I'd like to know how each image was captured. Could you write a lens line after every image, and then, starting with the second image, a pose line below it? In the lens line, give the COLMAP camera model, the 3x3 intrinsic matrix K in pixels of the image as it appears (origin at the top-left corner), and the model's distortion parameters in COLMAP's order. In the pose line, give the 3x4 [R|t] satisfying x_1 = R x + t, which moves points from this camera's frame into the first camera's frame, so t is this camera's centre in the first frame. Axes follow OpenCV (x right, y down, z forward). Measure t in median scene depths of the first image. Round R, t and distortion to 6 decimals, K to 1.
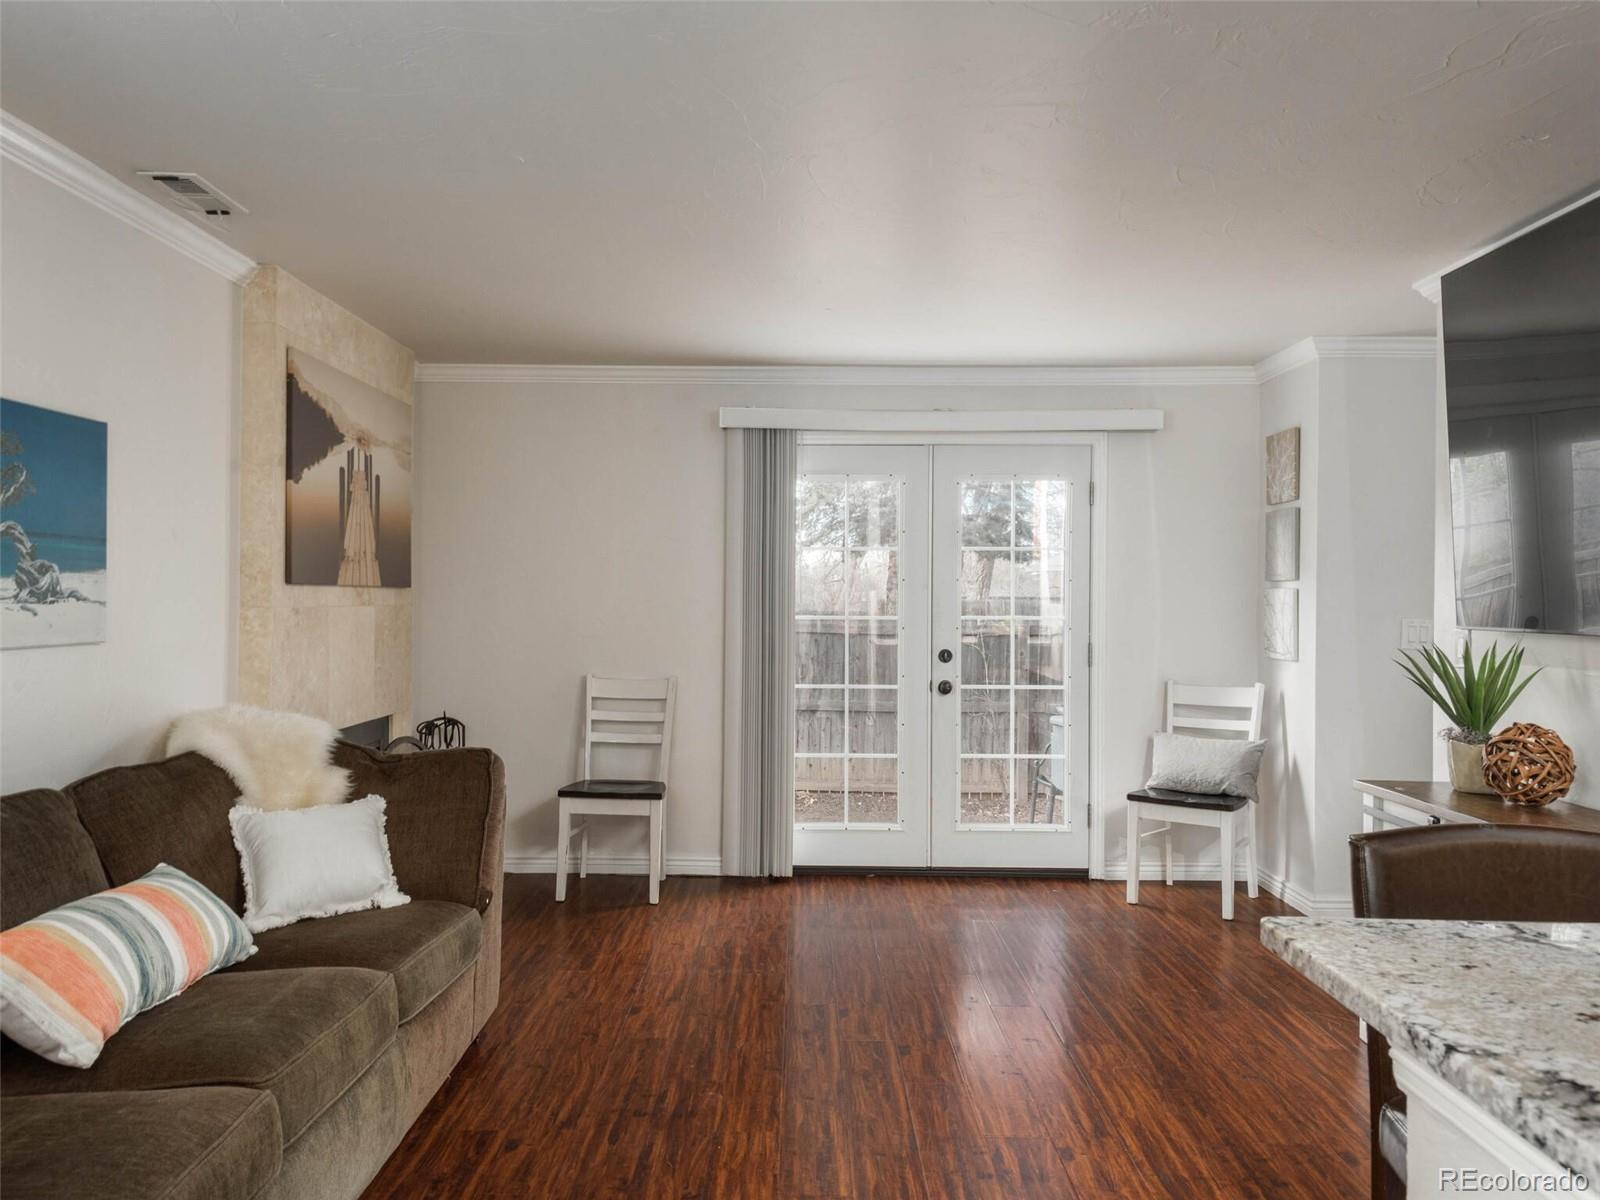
lens RADIAL K [[1181.1, 0, 791.9], [0, 1181.1, 592.3], [0, 0, 1]] dist [0.028196, -0.014808]
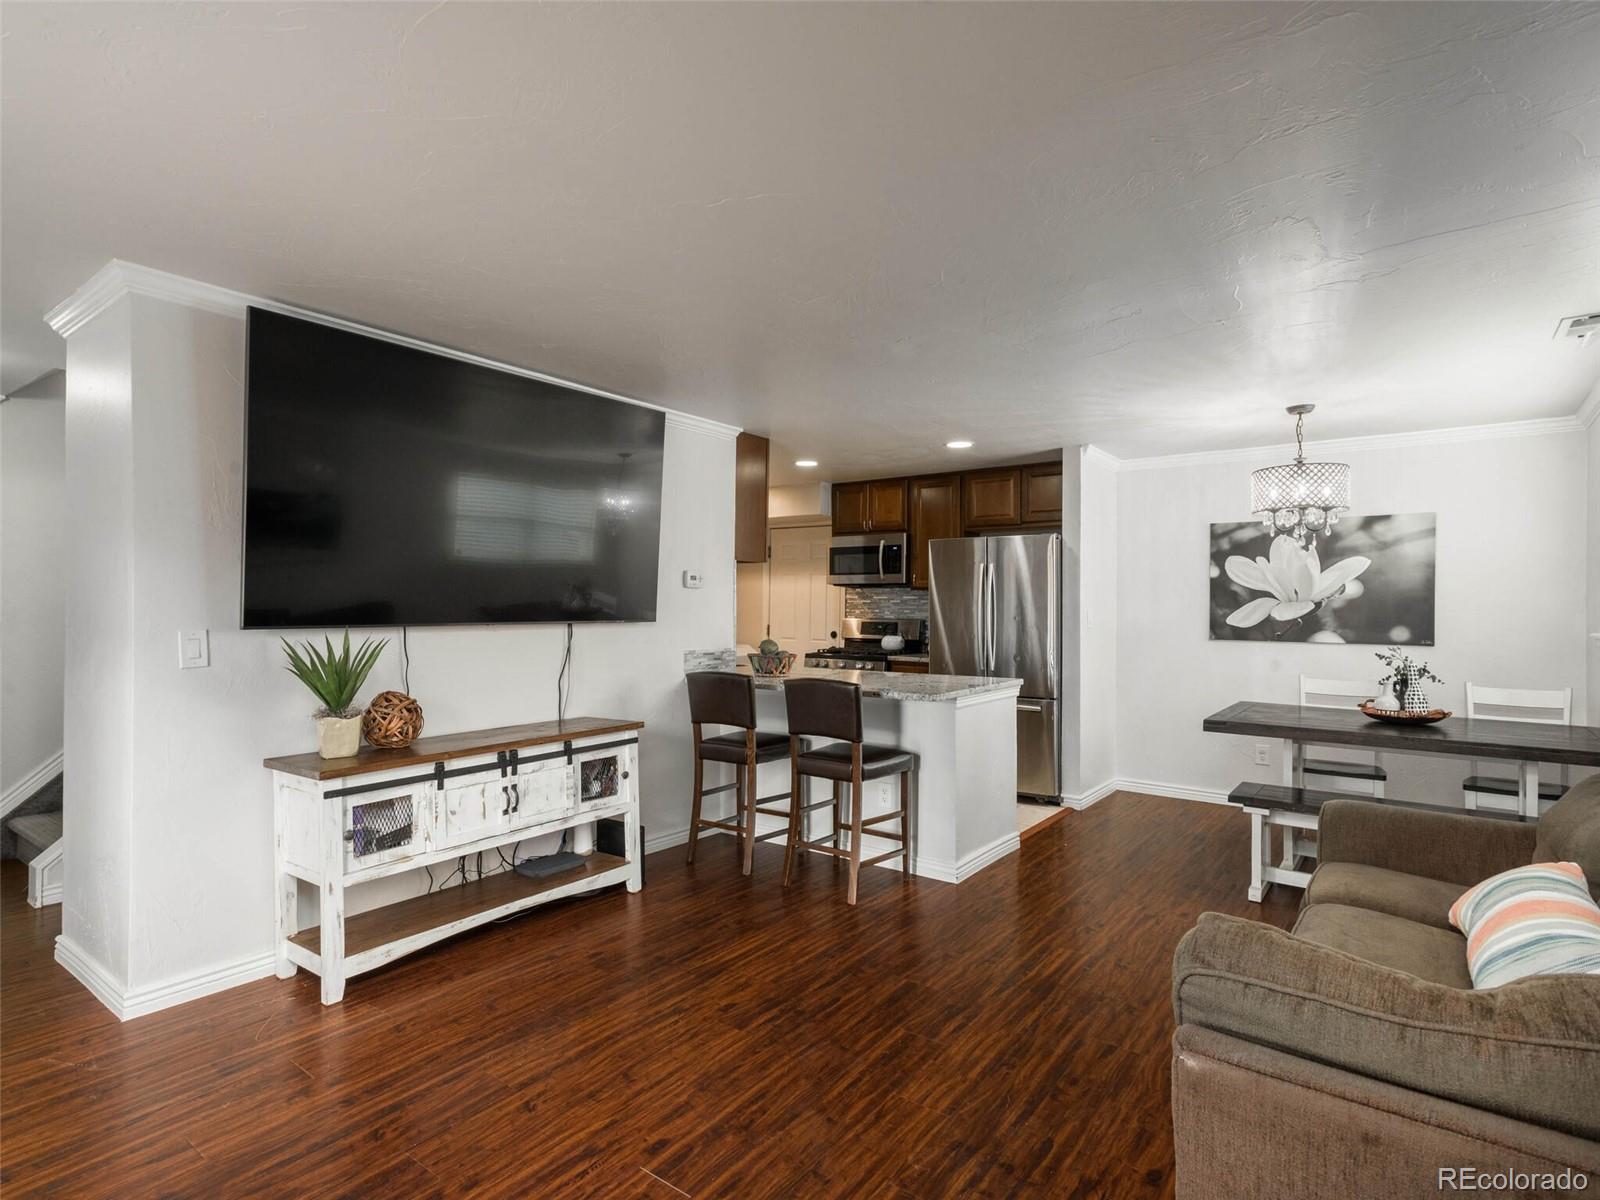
lens RADIAL K [[837.0, 0, 790.1], [0, 837.0, 608.7], [0, 0, 1]] dist [0.018681, -0.005920]
pose [[-0.803552, -0.013899, 0.595072, -0.261859], [-0.013312, 0.999897, 0.005380, 0.001331], [-0.595085, -0.003598, -0.803654, 1.131778]]
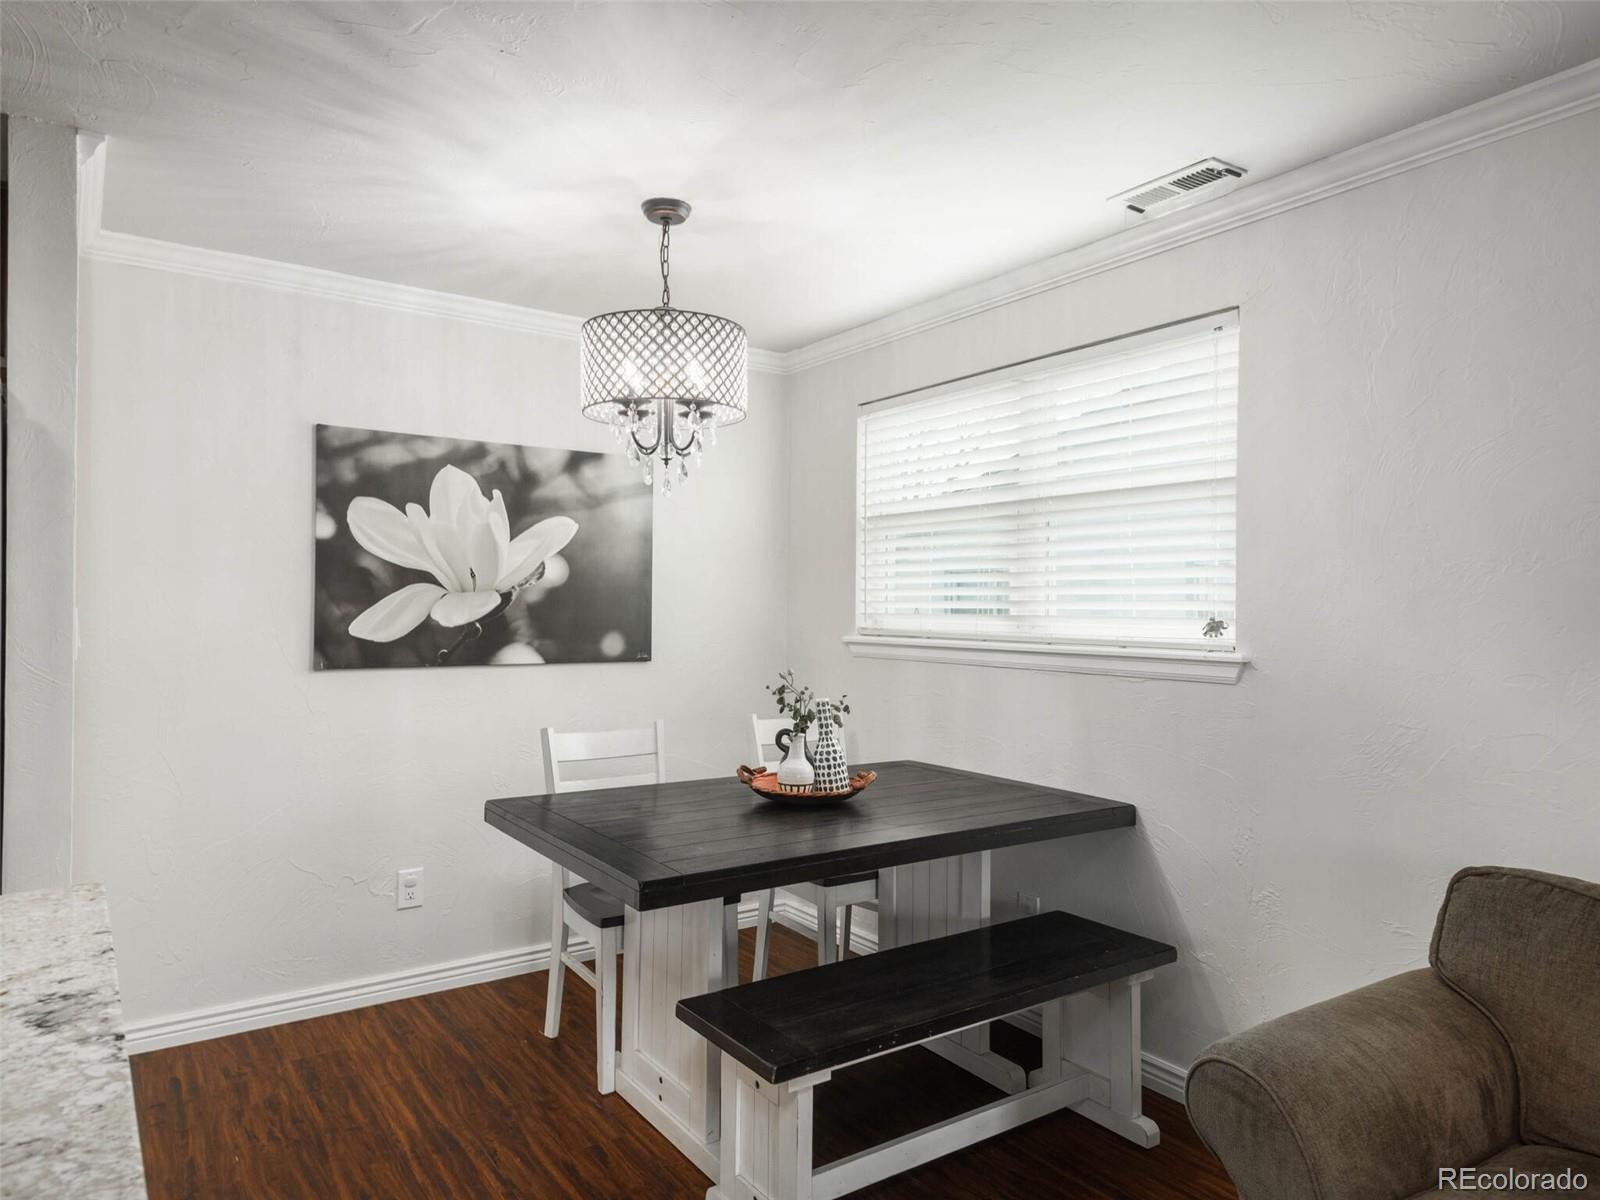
lens RADIAL K [[1031.2, 0, 796.7], [0, 1031.2, 599.2], [0, 0, 1]] dist [0.034533, -0.010717]
pose [[-0.815366, -0.015456, -0.578740, 0.148871], [-0.010812, 0.999876, -0.011471, 0.000710], [0.578845, -0.003096, -0.815431, 0.513295]]
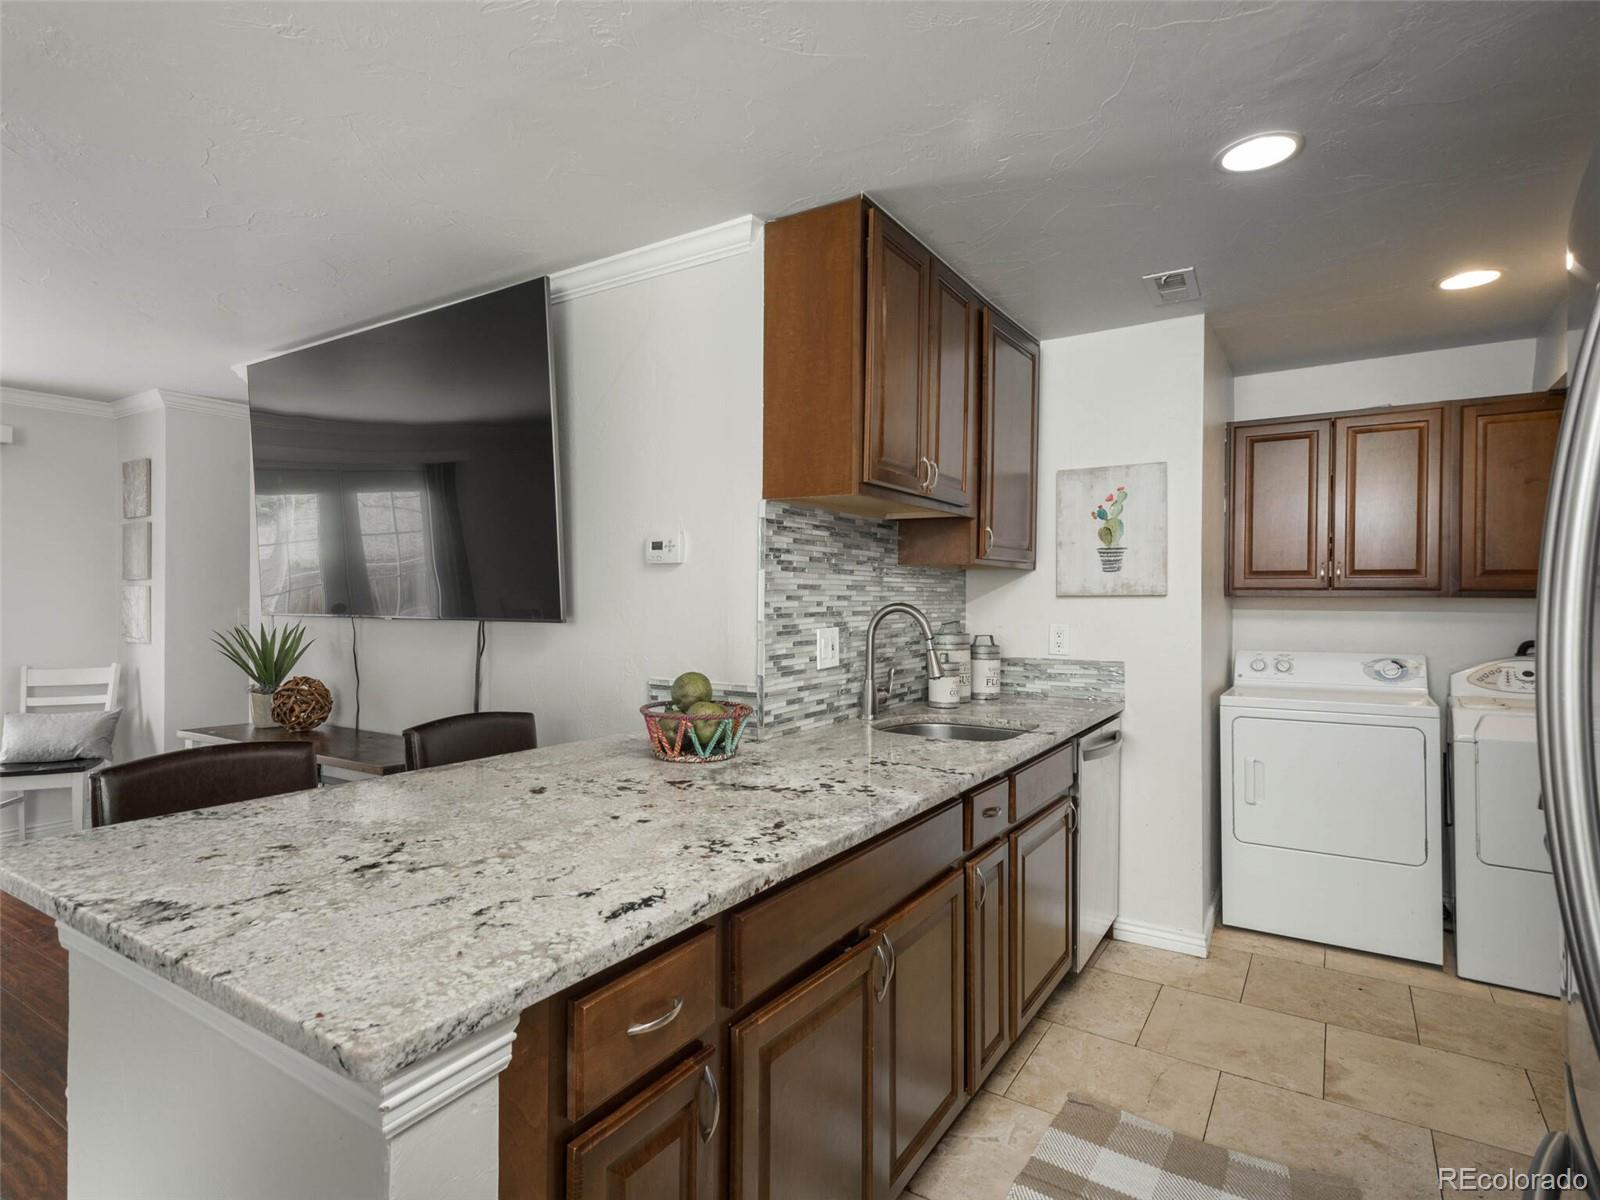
lens RADIAL K [[837.0, 0, 785.4], [0, 837.0, 603.0], [0, 0, 1]] dist [0.018681, -0.005920]
pose [[0.538126, -0.010509, 0.842799, 0.037999], [-0.002698, 0.999896, 0.014190, 0.000156], [-0.842860, -0.009910, 0.538042, -0.064744]]
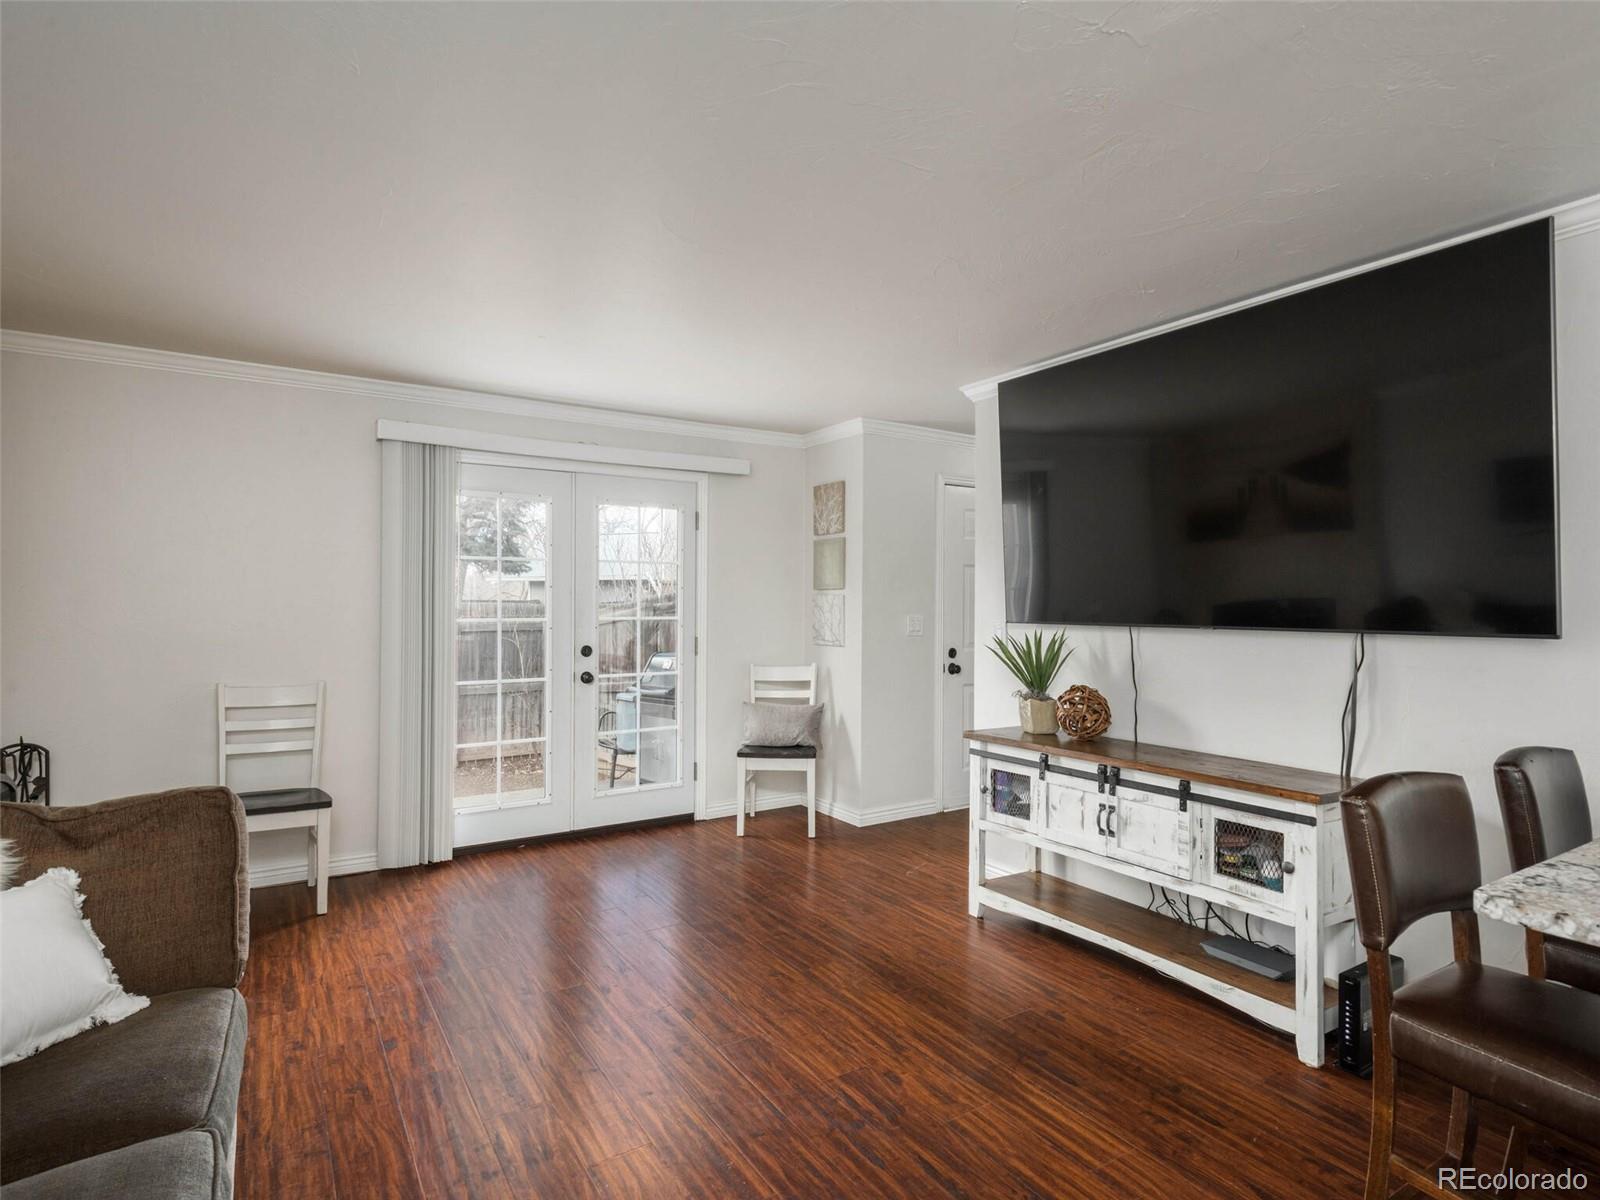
lens RADIAL K [[837.0, 0, 794.6], [0, 837.0, 593.7], [0, 0, 1]] dist [0.018681, -0.005920]
pose [[0.838787, 0.002815, 0.544452, -0.197639], [-0.001246, 0.999994, -0.003250, -0.001554], [-0.544458, 0.002048, 0.838786, 0.230269]]
